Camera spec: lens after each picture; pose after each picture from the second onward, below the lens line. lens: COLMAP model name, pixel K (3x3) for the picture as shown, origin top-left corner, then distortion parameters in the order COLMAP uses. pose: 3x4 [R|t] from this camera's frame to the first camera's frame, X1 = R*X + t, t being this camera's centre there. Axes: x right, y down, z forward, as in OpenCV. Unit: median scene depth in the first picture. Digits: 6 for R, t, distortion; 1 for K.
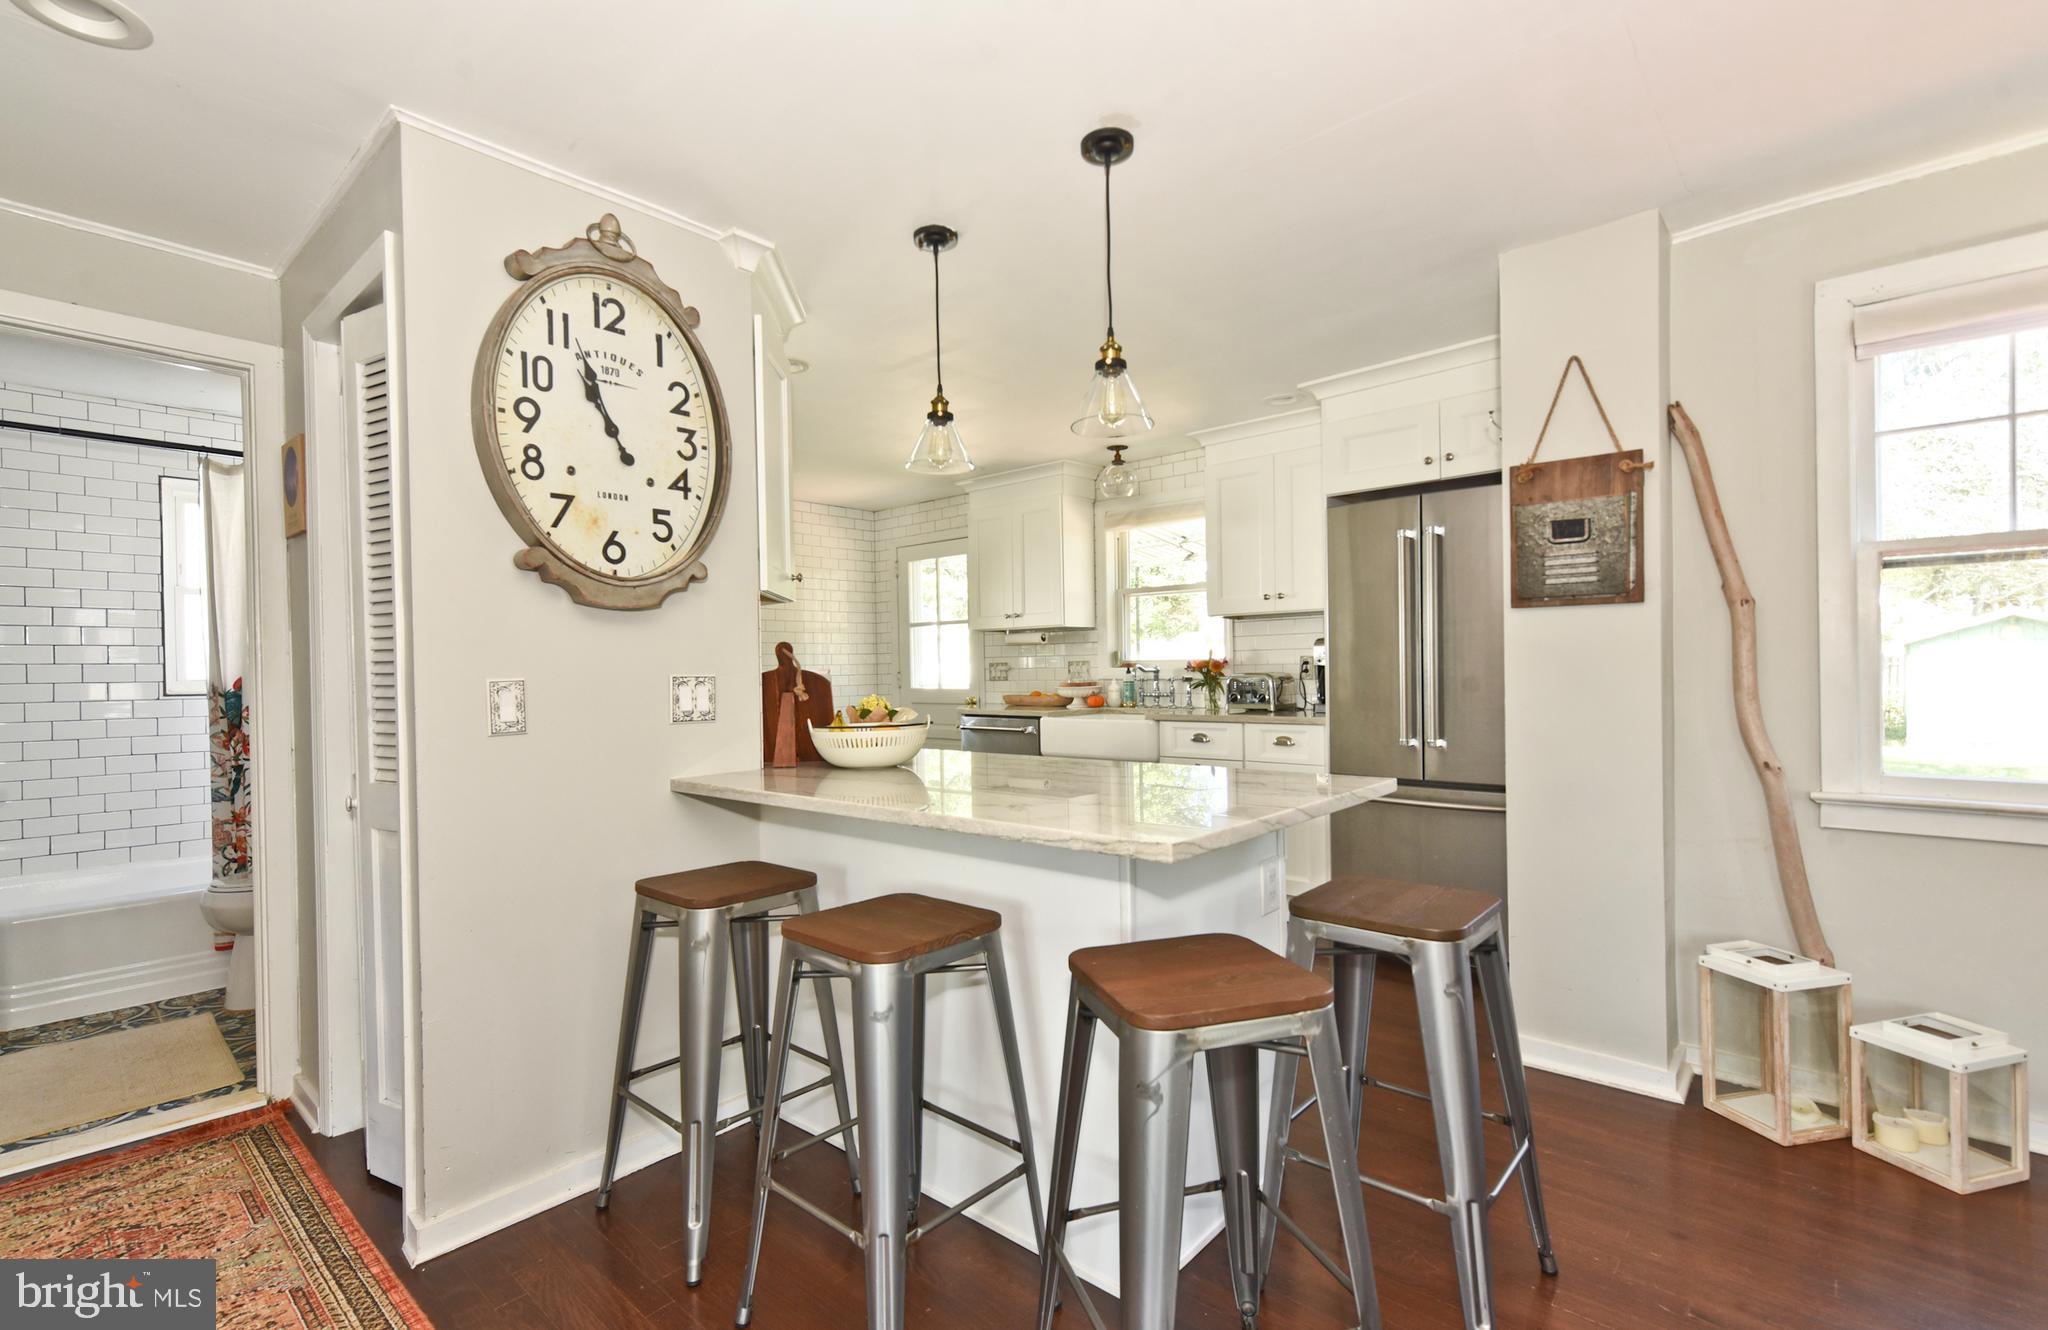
lens RADIAL K [[946.4, 0, 1018.3], [0, 946.4, 671.3], [0, 0, 1]] dist [-0.015639, -0.001613]
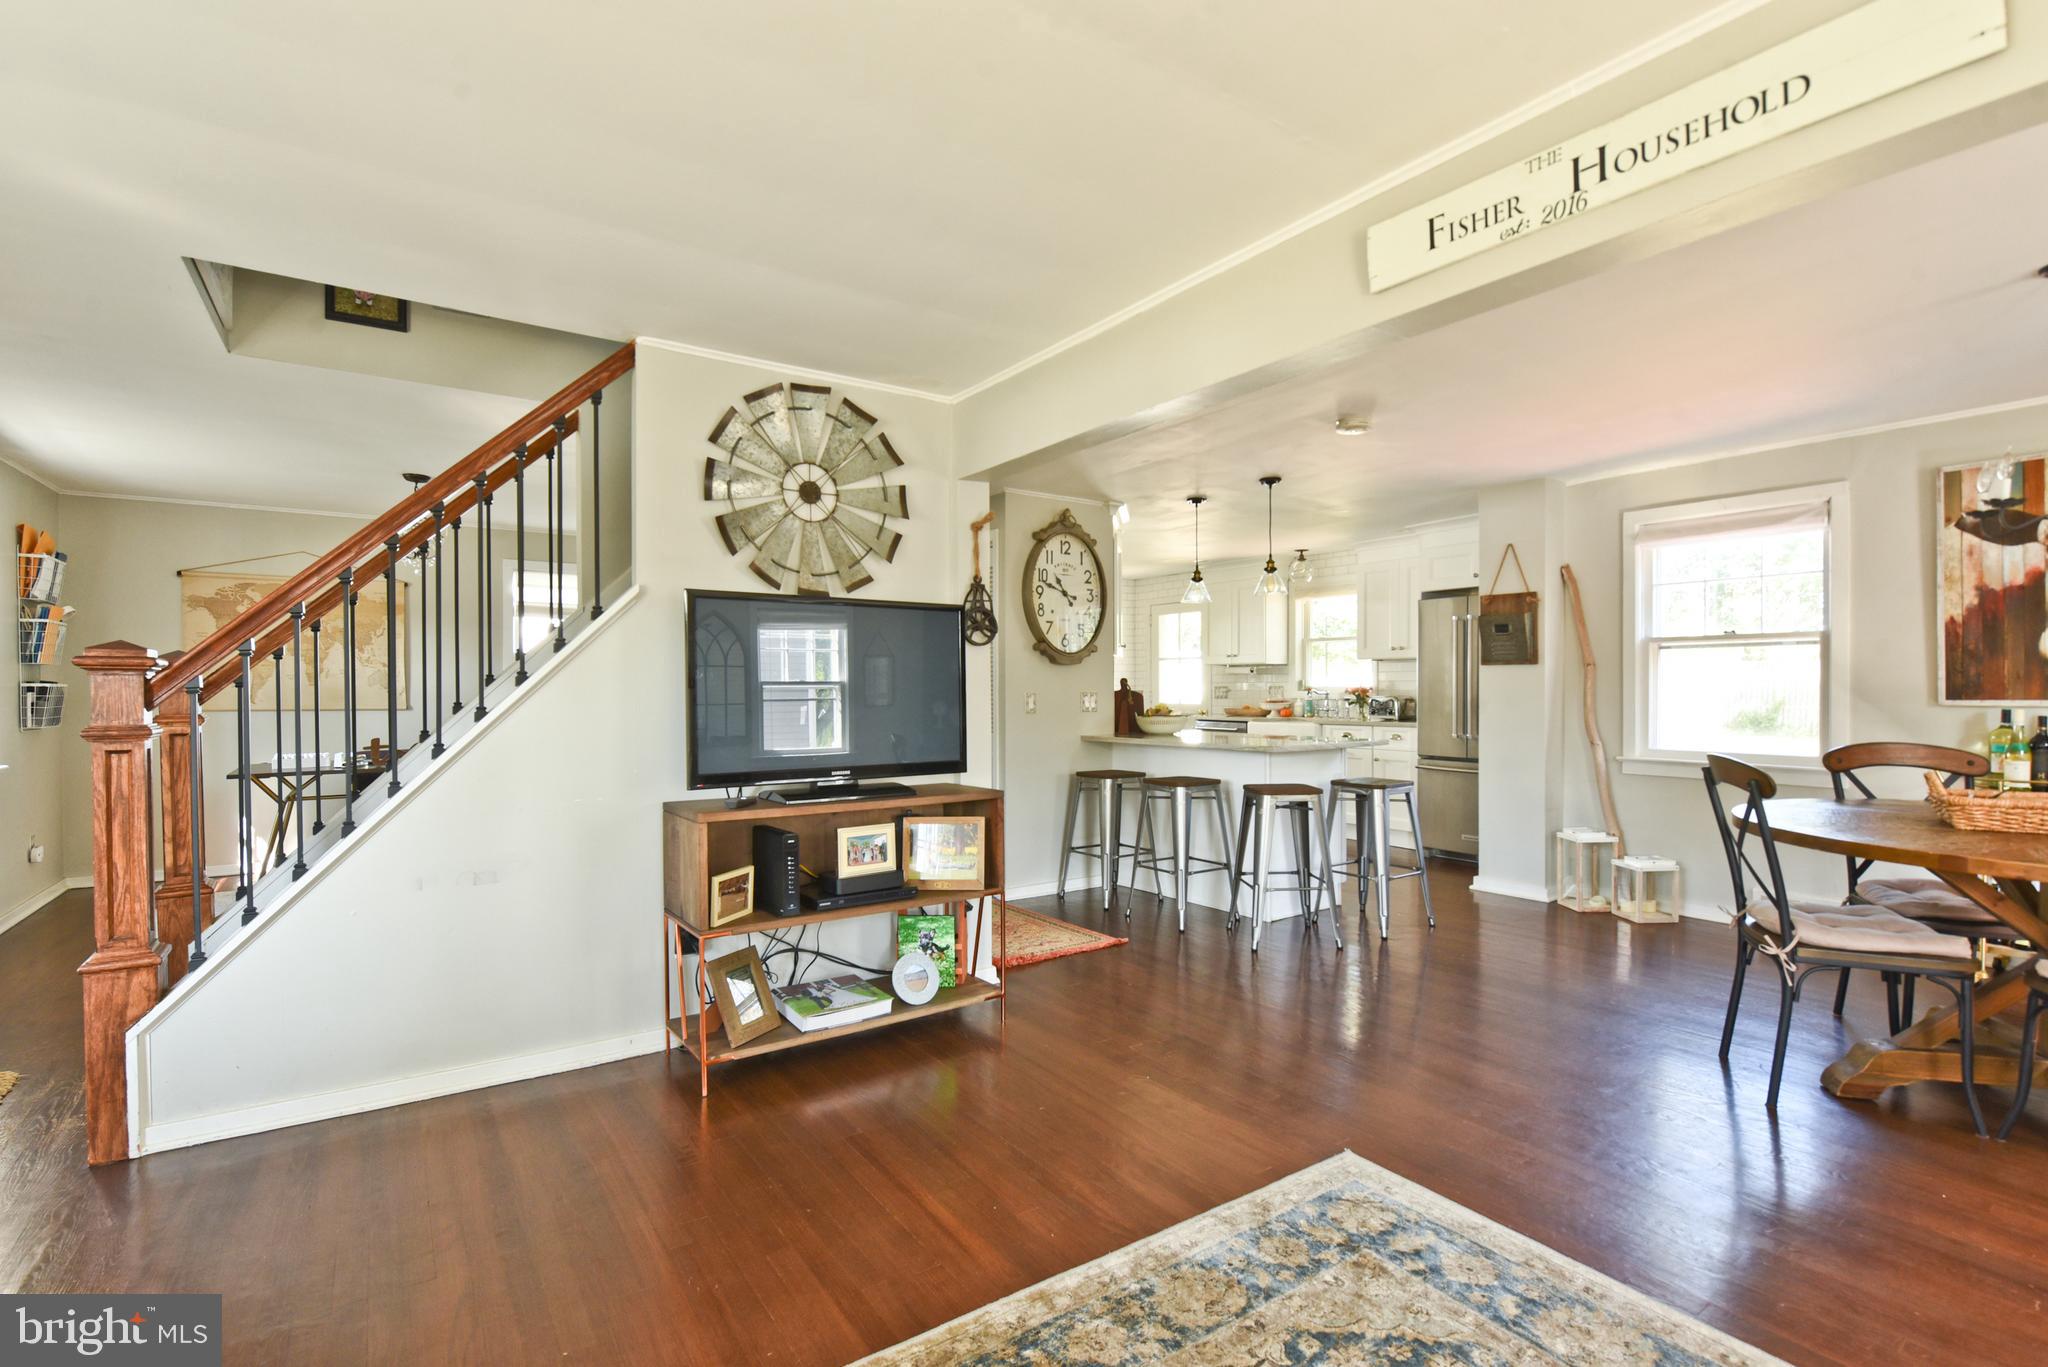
lens RADIAL K [[947.3, 0, 1003.5], [0, 947.3, 696.7], [0, 0, 1]] dist [-0.018373, 0.000741]
pose [[0.969256, 0.017439, -0.245437, 0.028617], [-0.015566, 0.999833, 0.009570, -0.003304], [0.245563, -0.005456, 0.969365, -1.297935]]
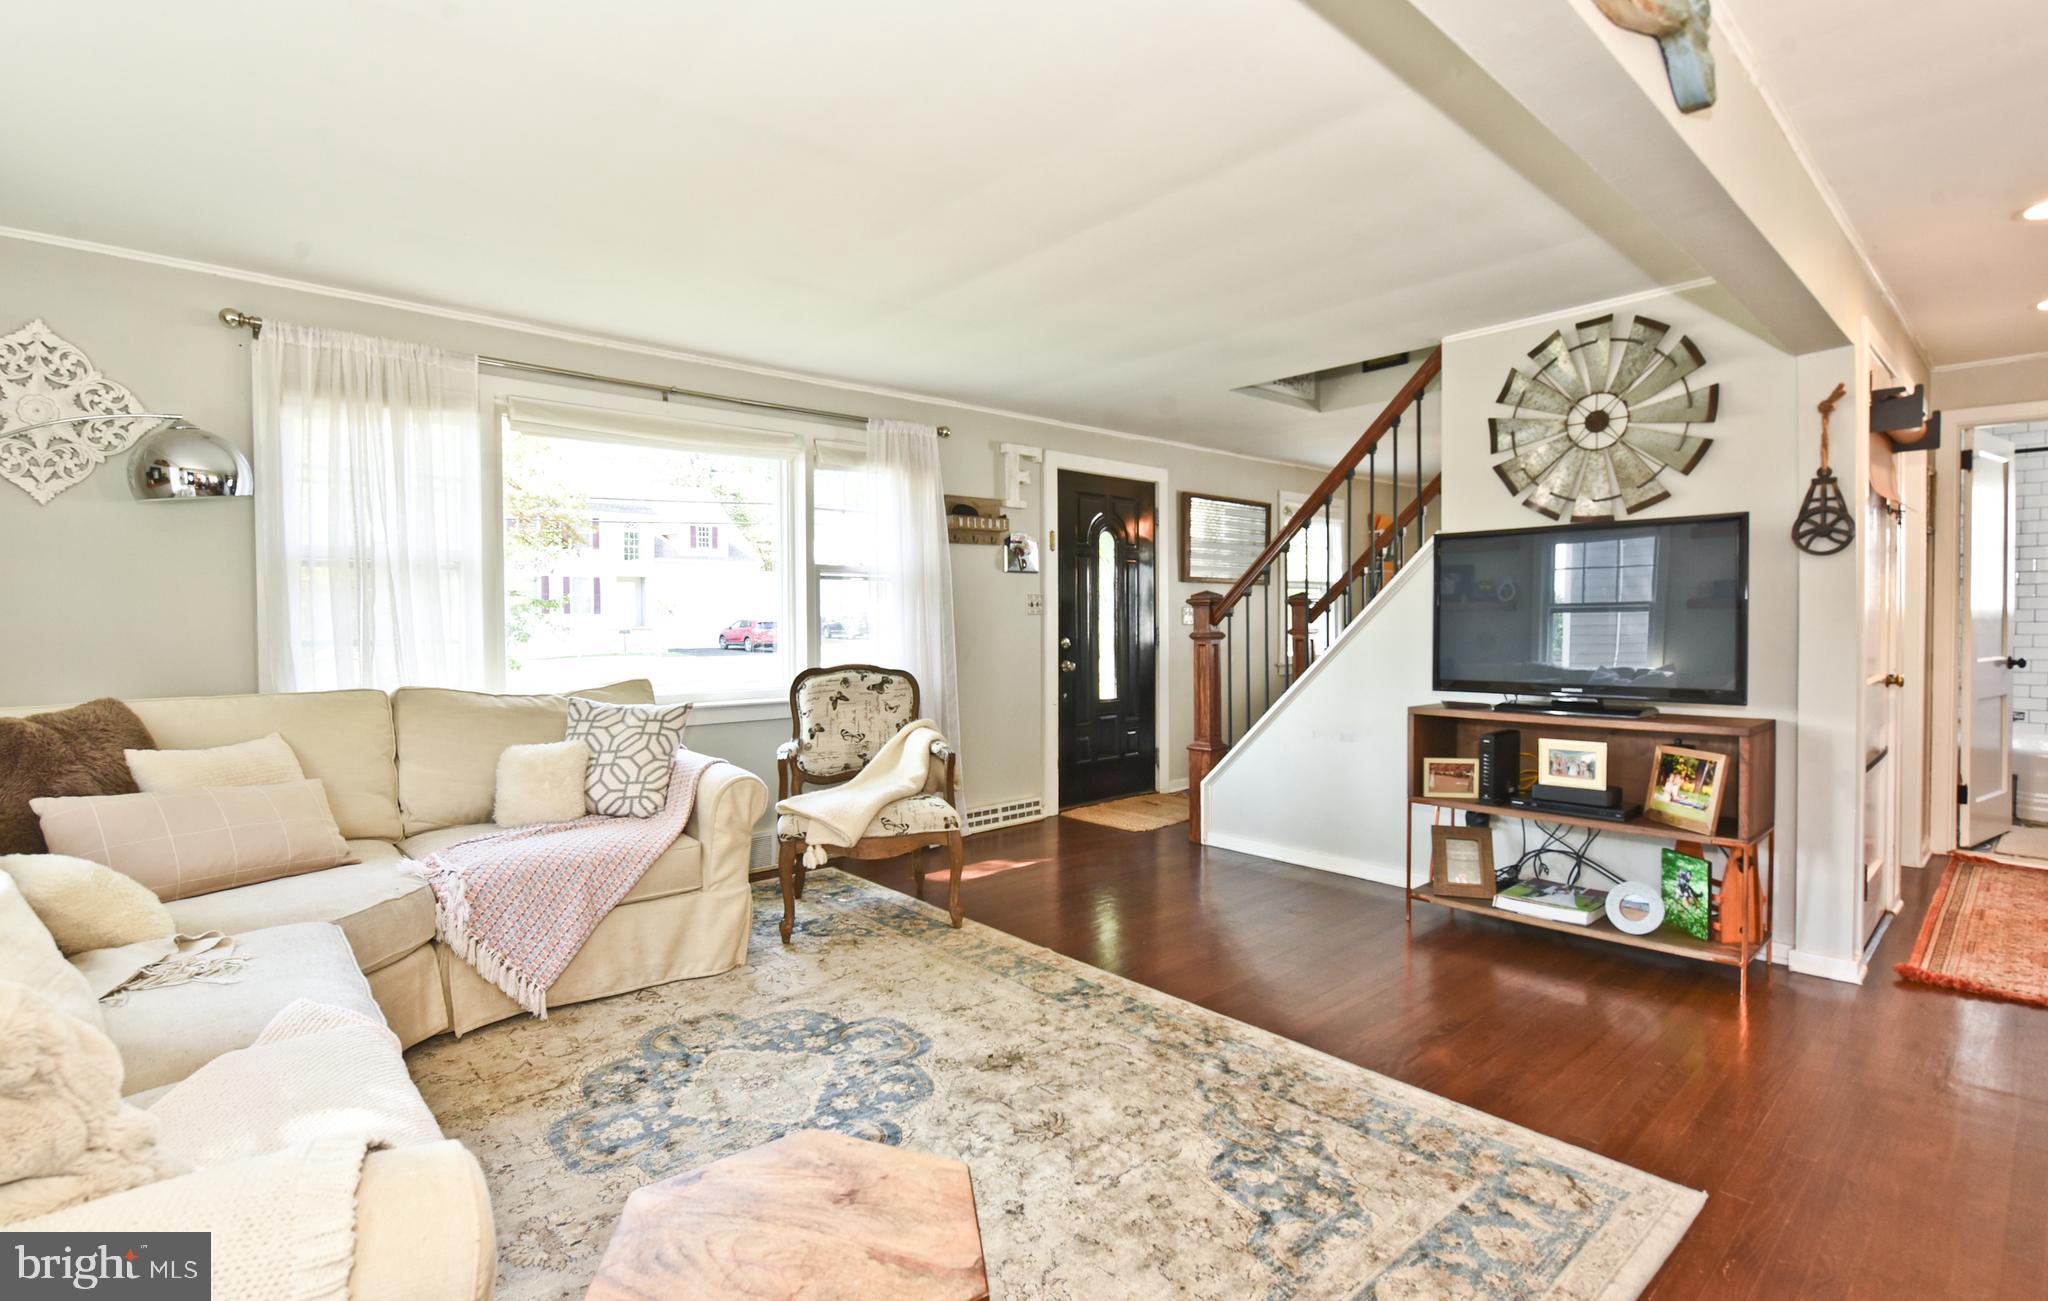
lens RADIAL K [[939.7, 0, 998.1], [0, 939.7, 642.5], [0, 0, 1]] dist [-0.028277, 0.001595]
pose [[-0.135817, 0.041862, -0.989849, 0.930054], [0.010389, 0.999112, 0.040828, -0.015713], [0.990679, -0.004738, -0.136131, -0.744683]]
